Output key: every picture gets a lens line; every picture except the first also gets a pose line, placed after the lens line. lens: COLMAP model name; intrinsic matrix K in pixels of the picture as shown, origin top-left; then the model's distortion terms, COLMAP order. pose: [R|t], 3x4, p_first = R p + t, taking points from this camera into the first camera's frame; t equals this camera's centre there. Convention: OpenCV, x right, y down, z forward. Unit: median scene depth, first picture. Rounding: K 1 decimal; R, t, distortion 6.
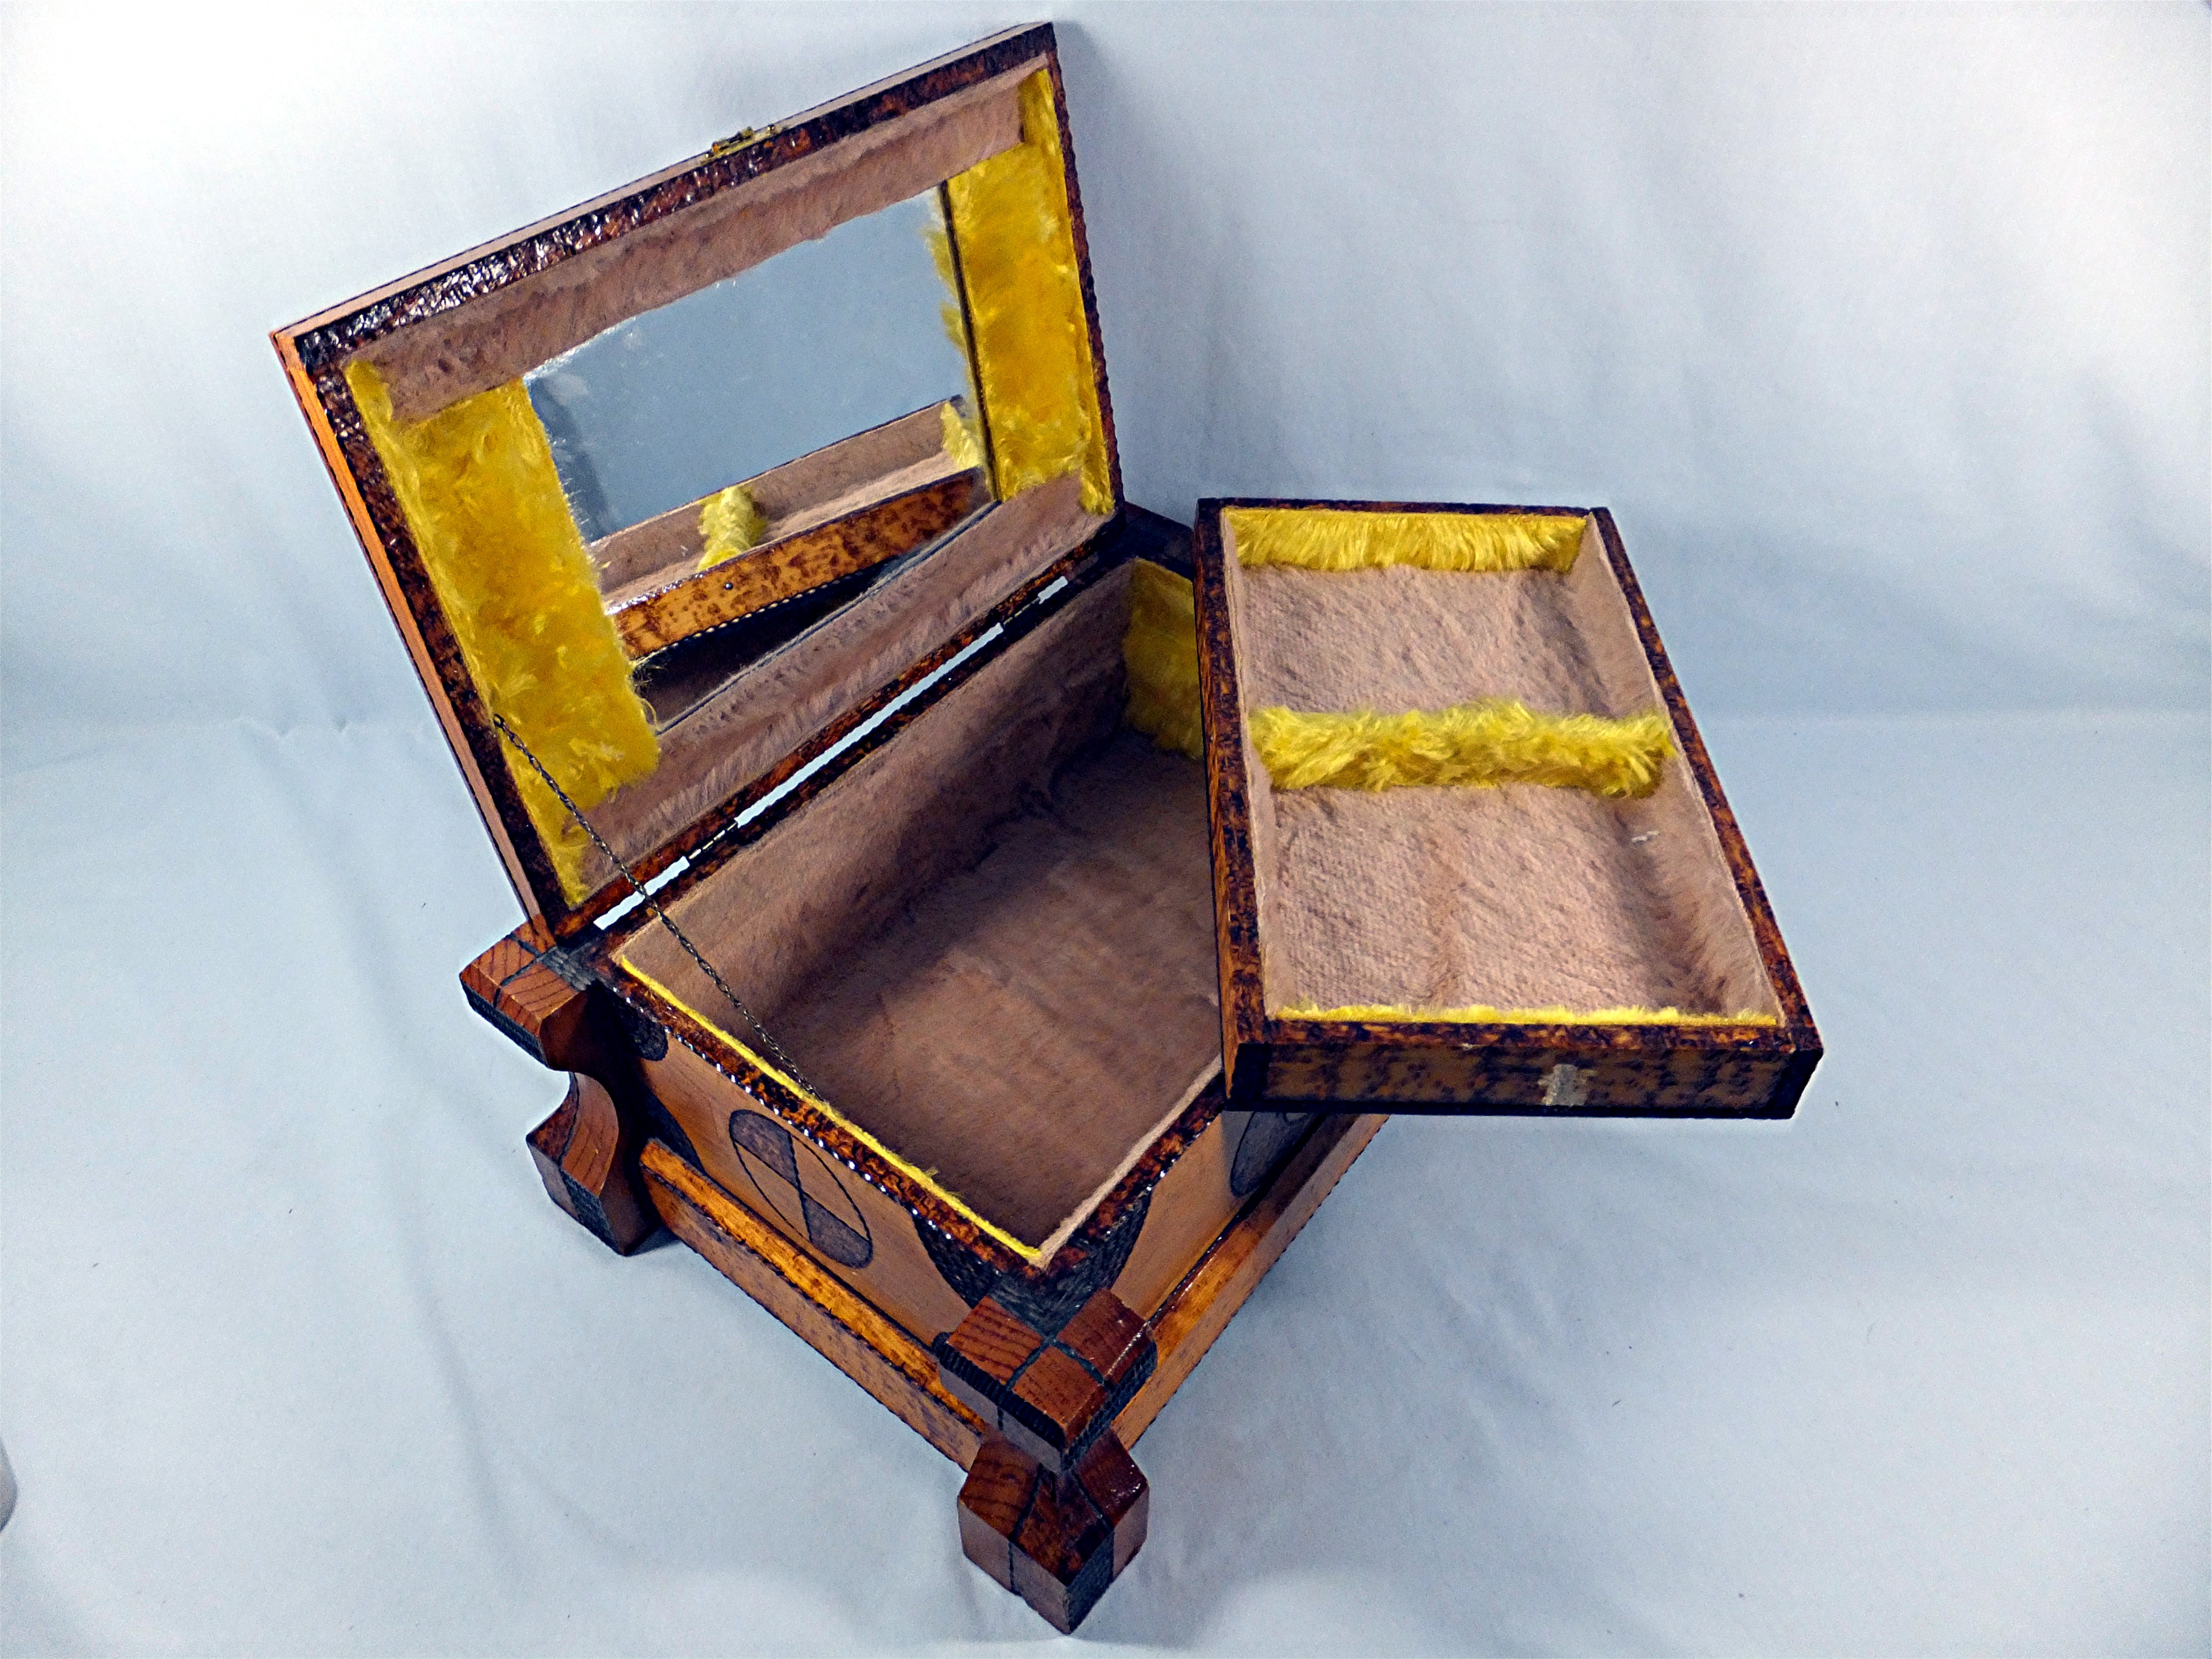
lens RADIAL K [[1527.4, 0, 1106.0], [0, 1527.4, 829.5], [0, 0, 1]] dist [-0.070740, 0.000575]
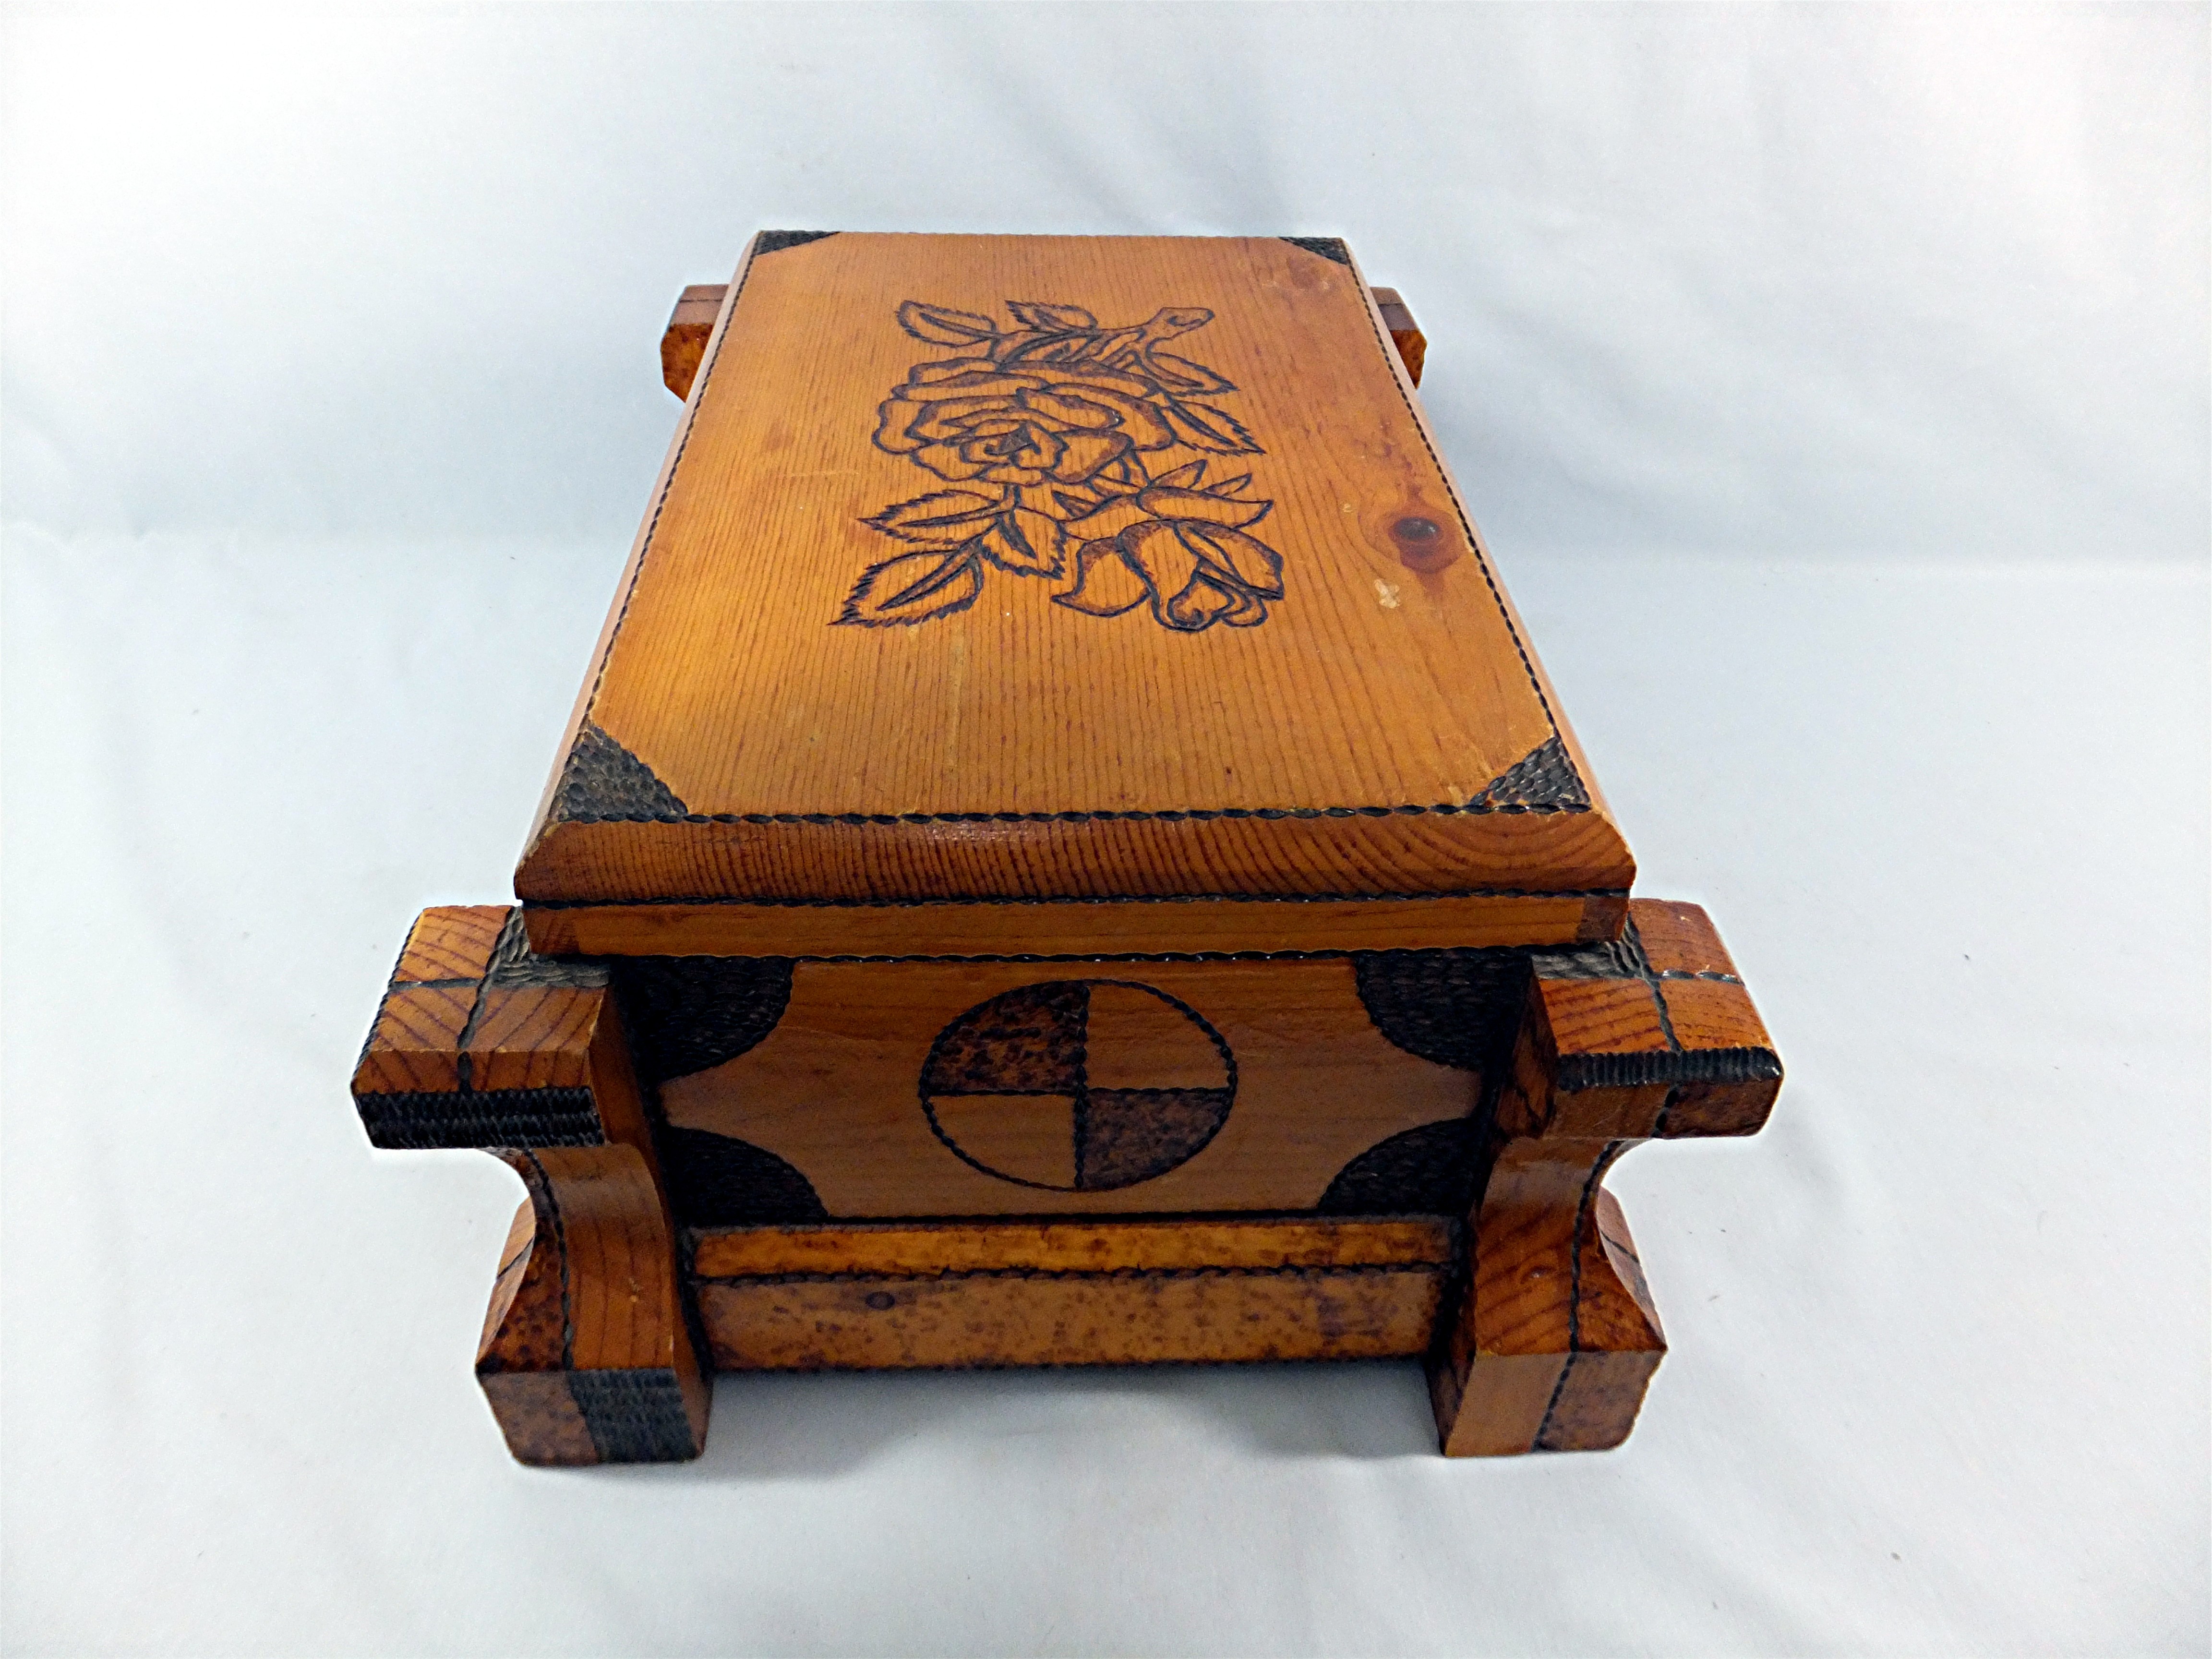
lens RADIAL K [[1527.4, 0, 1106.0], [0, 1527.4, 829.5], [0, 0, 1]] dist [-0.070740, 0.000575]
pose [[0.768183, -0.402694, 0.497726, -0.443244], [0.427048, 0.901494, 0.070272, 0.090627], [-0.476995, 0.158571, 0.864483, 0.394590]]
